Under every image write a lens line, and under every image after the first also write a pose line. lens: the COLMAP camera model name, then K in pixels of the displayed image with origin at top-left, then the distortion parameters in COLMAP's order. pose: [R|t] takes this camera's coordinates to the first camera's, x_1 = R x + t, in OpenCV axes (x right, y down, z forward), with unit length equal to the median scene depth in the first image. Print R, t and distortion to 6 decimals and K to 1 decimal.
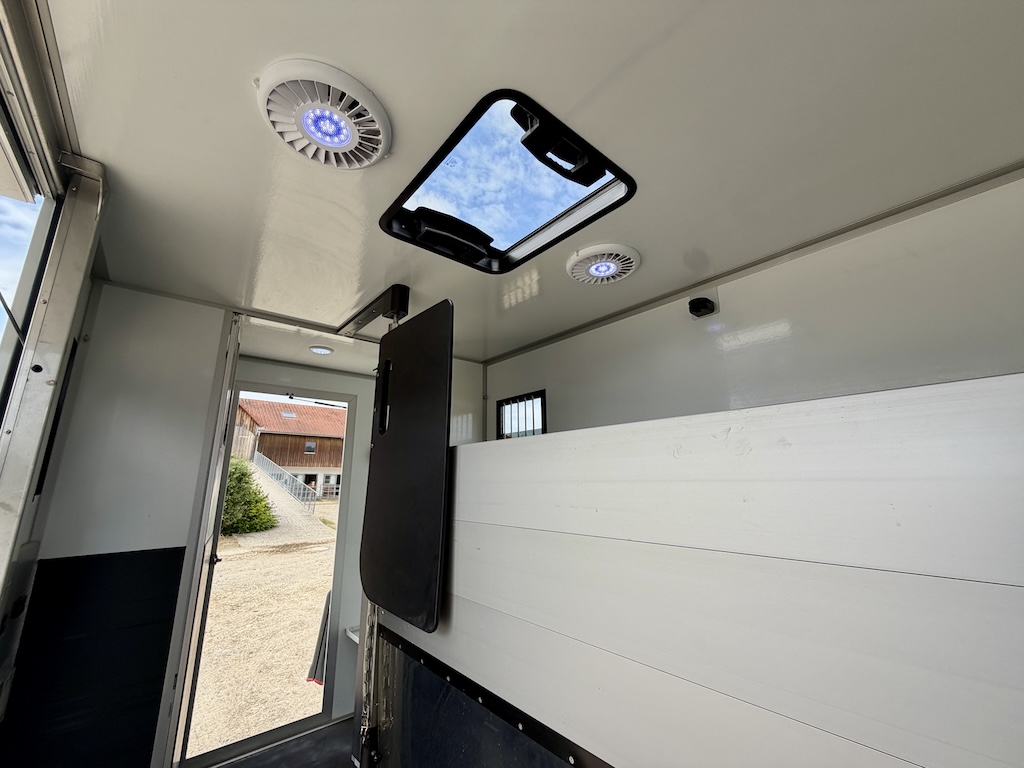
lens RADIAL K [[409.1, 0, 515.0], [0, 409.1, 383.2], [0, 0, 1]] dist [-0.000417, 0.000067]
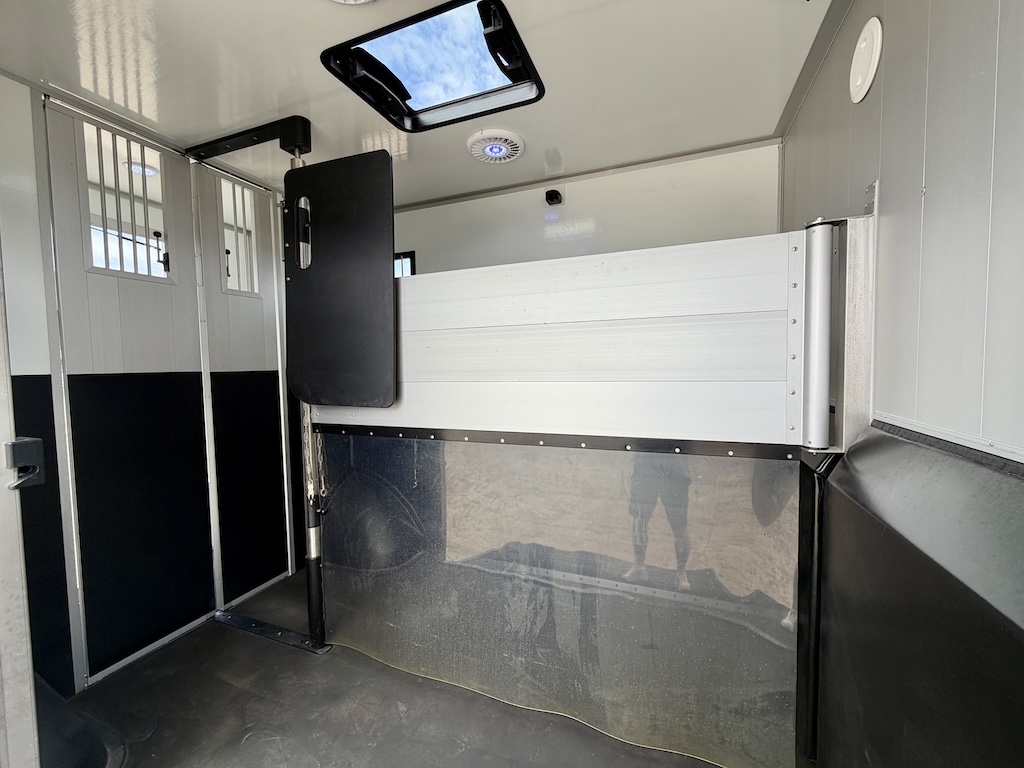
lens RADIAL K [[407.8, 0, 514.8], [0, 407.8, 384.1], [0, 0, 1]] dist [0.000769, -0.000100]
pose [[0.881767, -0.030116, 0.470723, -0.336835], [-0.099502, 0.963626, 0.248040, 0.094135], [-0.461071, -0.265551, 0.846697, -0.271929]]
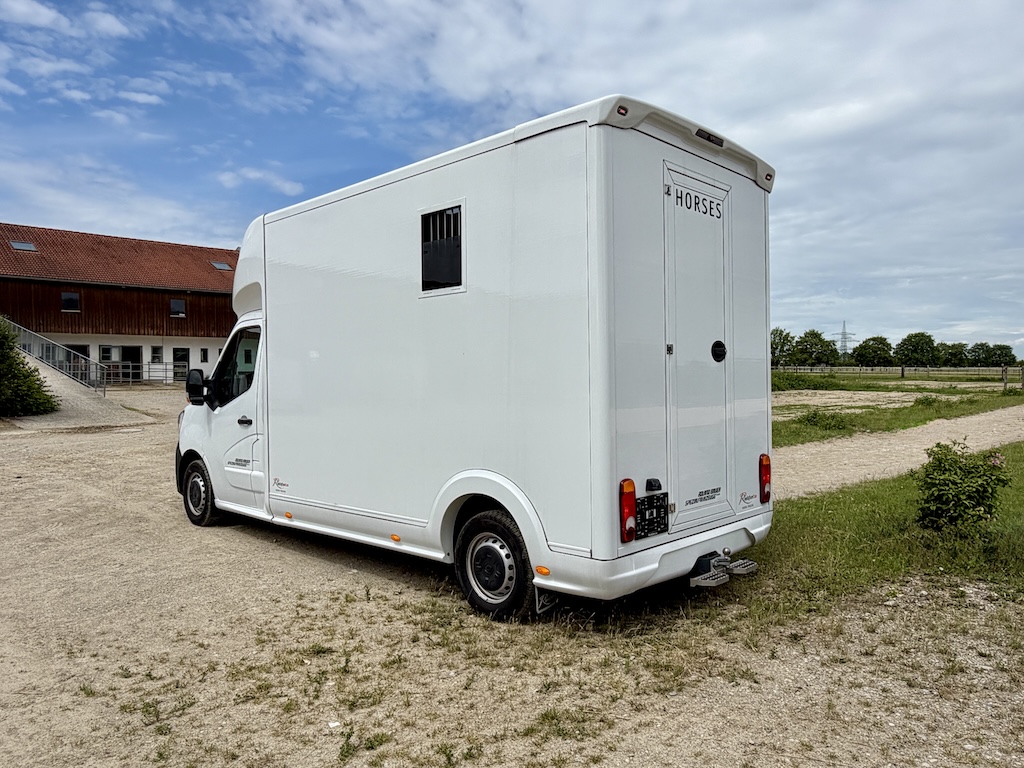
lens RADIAL K [[727.0, 0, 512.0], [0, 727.0, 384.0], [0, 0, 1]] dist [0.001349, 0.001431]
pose [[0.994432, 0.000177, 0.105381, 0.850115], [-0.027413, 0.966004, 0.257069, -0.483029], [-0.101753, -0.258526, 0.960630, -3.229248]]
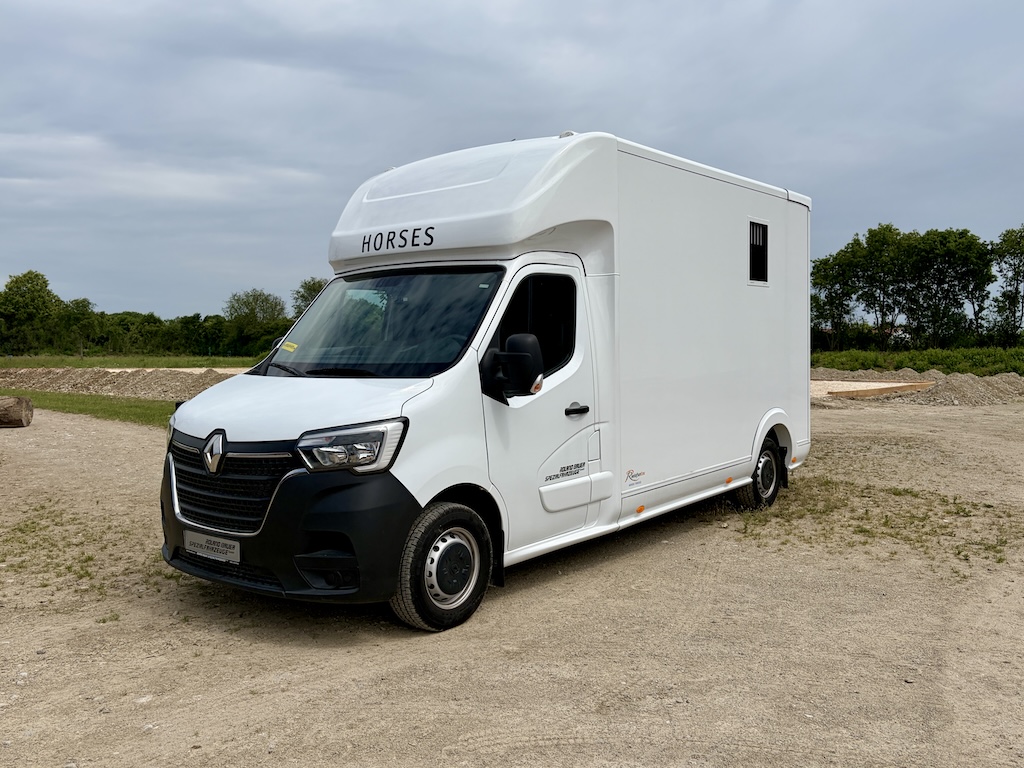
lens RADIAL K [[867.8, 0, 506.7], [0, 867.8, 379.6], [0, 0, 1]] dist [0.034543, -0.019116]
pose [[-0.184425, -0.031869, 0.982330, -3.534092], [-0.238364, 0.971086, -0.013246, 0.803673], [-0.953504, -0.236595, -0.186689, 1.728573]]
